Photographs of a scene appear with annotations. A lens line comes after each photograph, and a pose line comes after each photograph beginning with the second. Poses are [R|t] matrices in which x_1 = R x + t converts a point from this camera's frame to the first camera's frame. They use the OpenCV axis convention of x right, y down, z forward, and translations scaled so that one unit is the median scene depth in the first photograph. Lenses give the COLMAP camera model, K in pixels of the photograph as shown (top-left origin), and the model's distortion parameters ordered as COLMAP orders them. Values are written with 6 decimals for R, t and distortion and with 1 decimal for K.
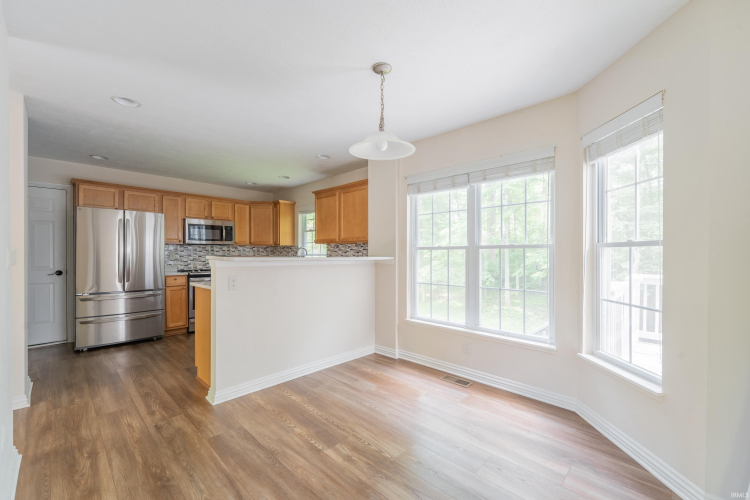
lens RADIAL K [[309.2, 0, 376.4], [0, 309.2, 254.6], [0, 0, 1]] dist [0.000755, -0.000103]
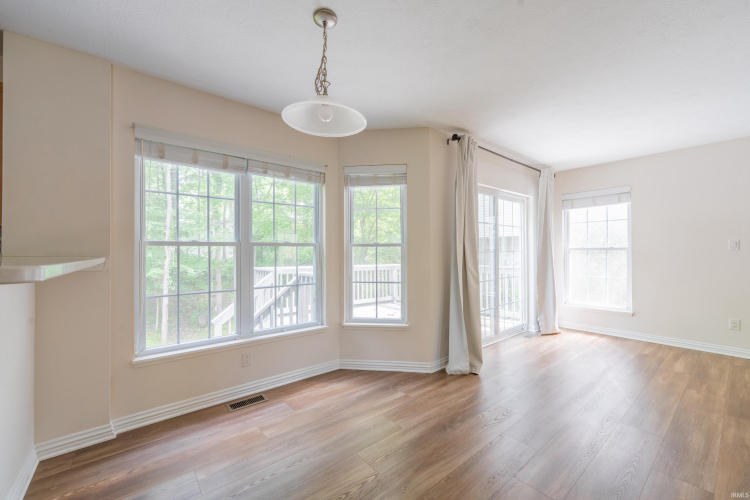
lens RADIAL K [[300.5, 0, 378.6], [0, 300.5, 249.2], [0, 0, 1]] dist [0.000078, -0.000327]
pose [[0.115099, 0.008923, 0.993314, -0.422516], [0.006711, 0.999930, -0.009760, 0.001908], [-0.993331, 0.007789, 0.115031, 0.451004]]
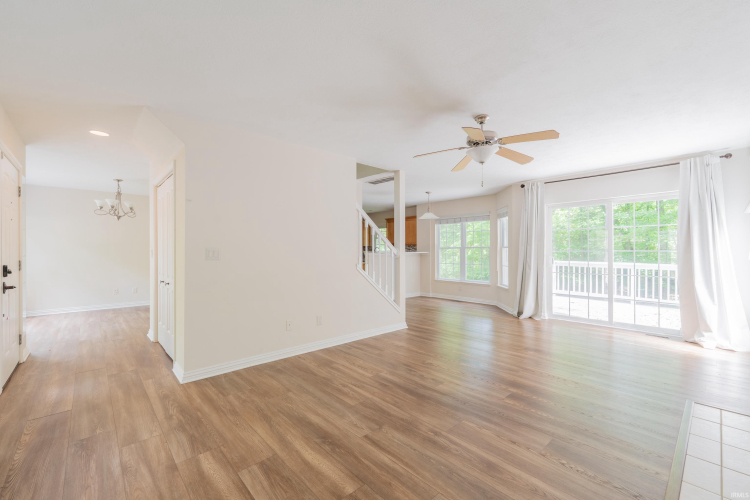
lens RADIAL K [[311.6, 0, 378.2], [0, 311.6, 245.6], [0, 0, 1]] dist [0.000739, 0.000011]
pose [[0.998148, -0.002690, -0.060766, -0.176997], [0.001427, 0.999782, -0.020815, 0.008664], [0.060809, 0.020690, 0.997935, -1.289267]]
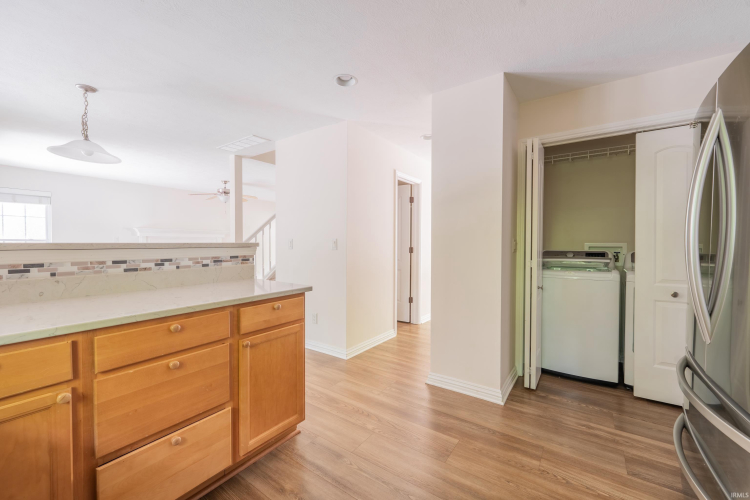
lens RADIAL K [[301.7, 0, 373.7], [0, 301.7, 248.8], [0, 0, 1]] dist [0.000213, -0.000120]
pose [[-0.988293, 0.000440, -0.152567, -0.533388], [-0.002393, 0.999828, 0.018387, 0.003261], [0.152548, 0.018537, -0.988122, 1.364004]]
